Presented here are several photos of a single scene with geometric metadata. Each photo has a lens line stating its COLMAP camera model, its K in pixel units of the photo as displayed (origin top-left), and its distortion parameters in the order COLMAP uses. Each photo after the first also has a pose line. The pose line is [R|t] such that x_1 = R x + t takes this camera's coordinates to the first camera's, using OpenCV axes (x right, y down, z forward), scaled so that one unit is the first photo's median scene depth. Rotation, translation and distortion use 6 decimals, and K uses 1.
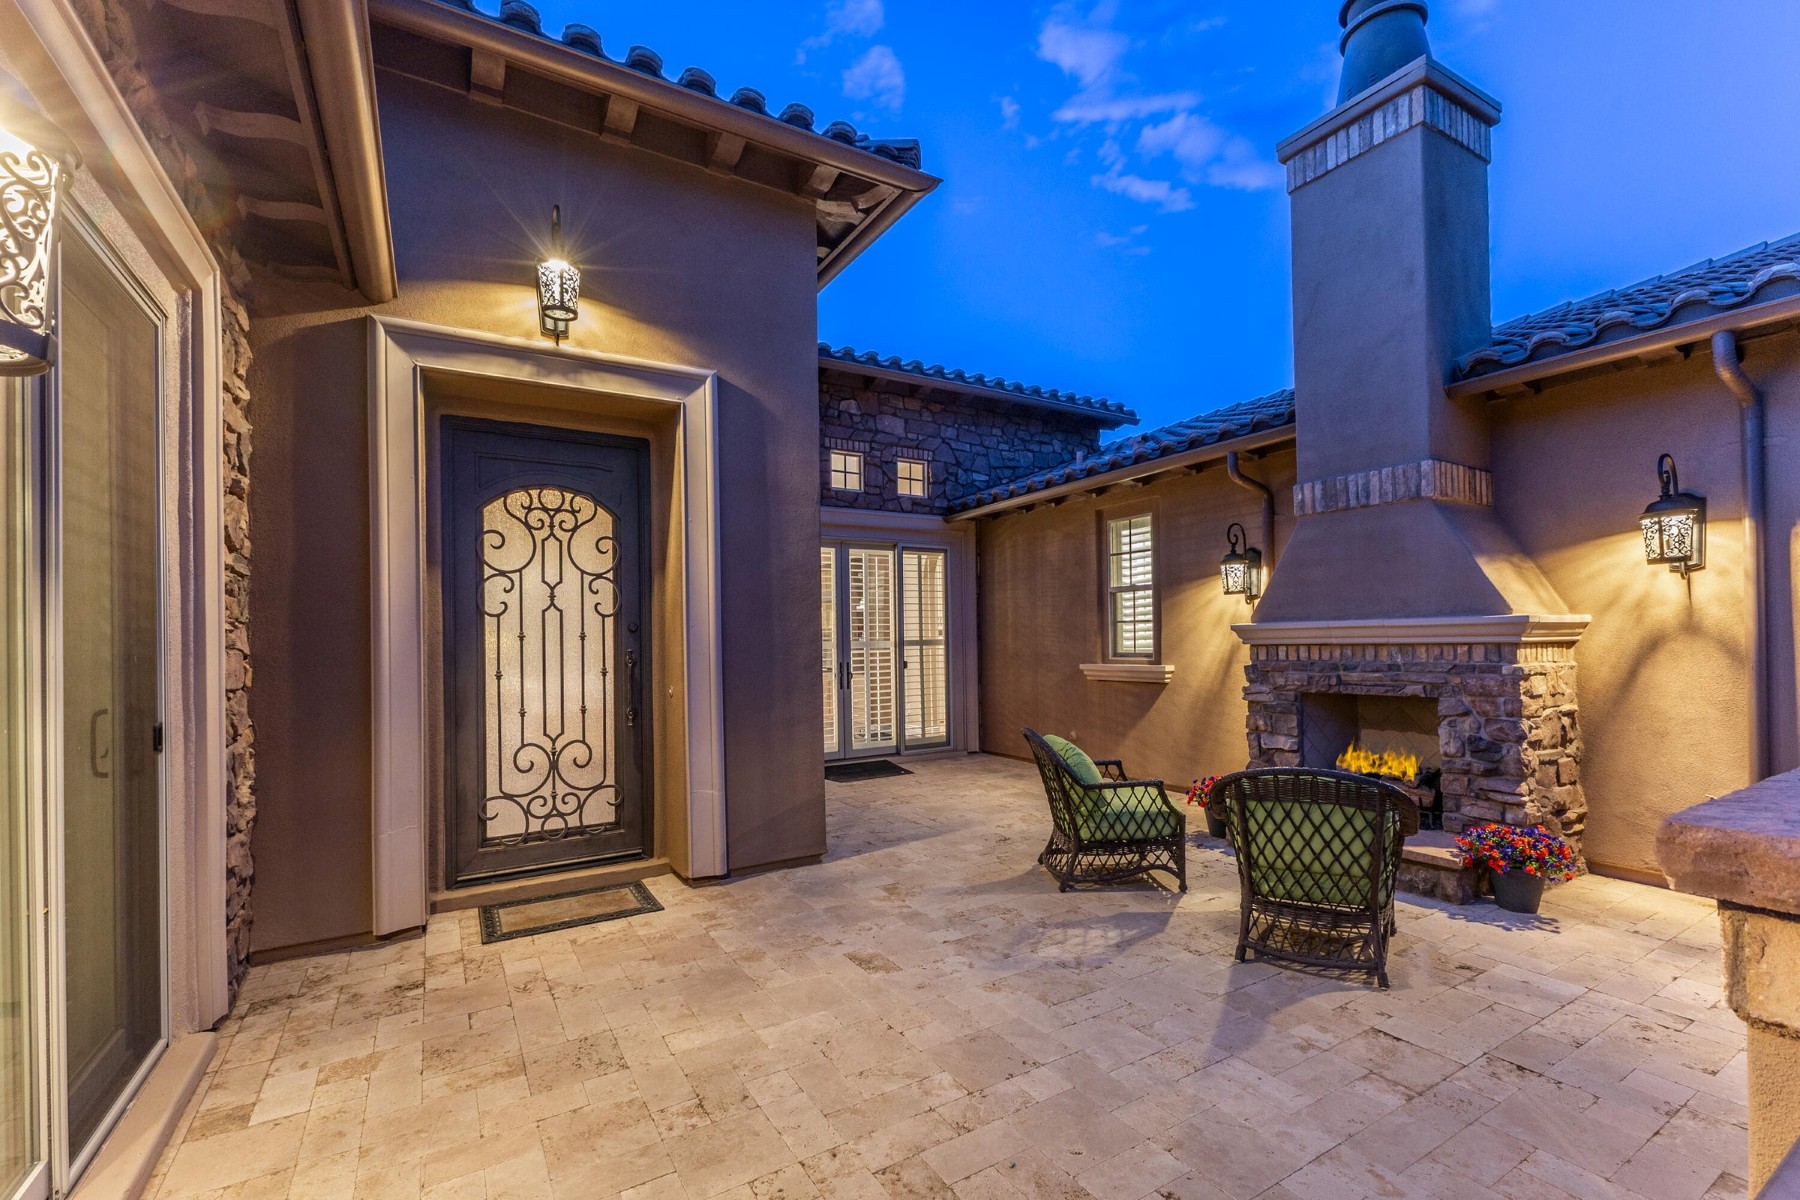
lens RADIAL K [[770.0, 0, 896.5], [0, 770.0, 637.3], [0, 0, 1]] dist [0.001632, 0.000003]
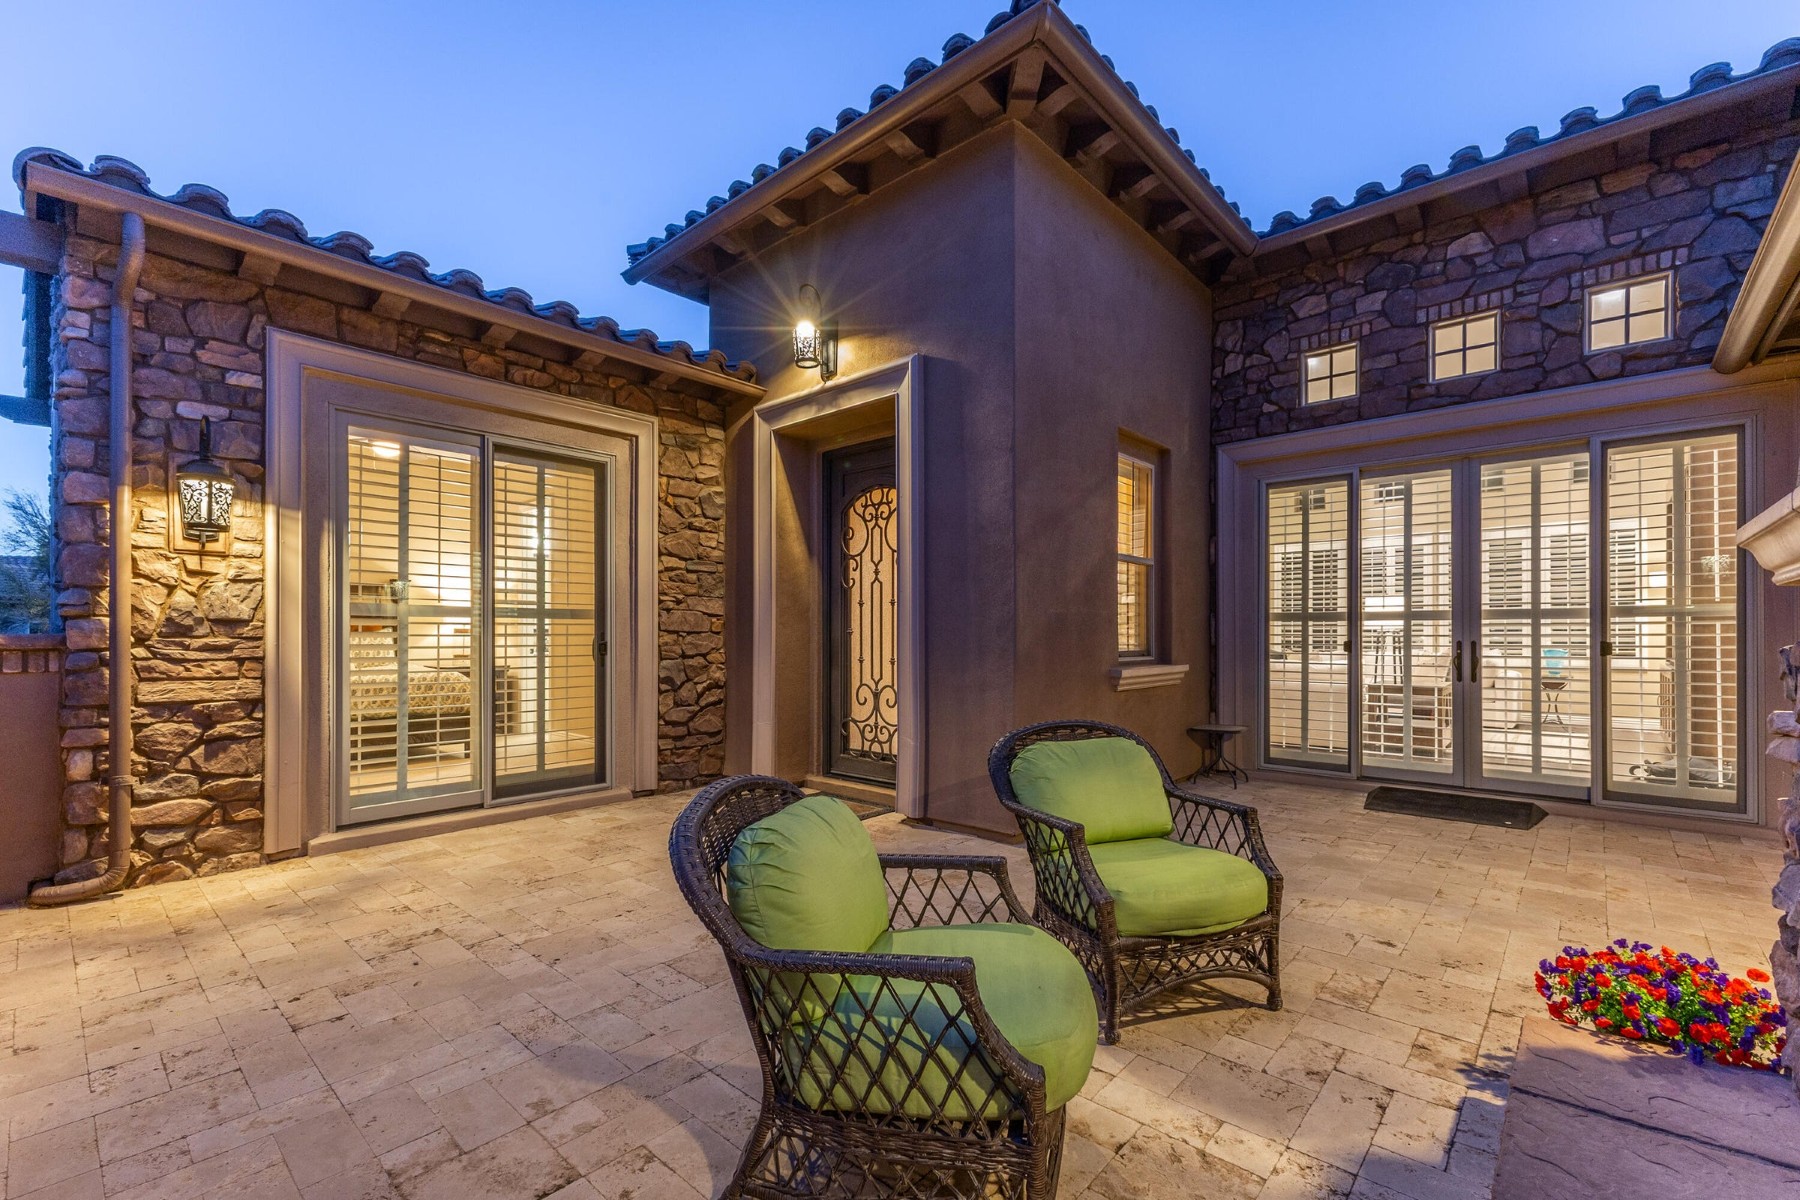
lens RADIAL K [[780.1, 0, 909.9], [0, 780.1, 631.8], [0, 0, 1]] dist [0.015656, -0.000739]
pose [[0.292303, 0.011317, -0.956259, 0.817696], [-0.001406, 0.999934, 0.011404, 0.032557], [0.956325, -0.001989, 0.292300, 0.668793]]
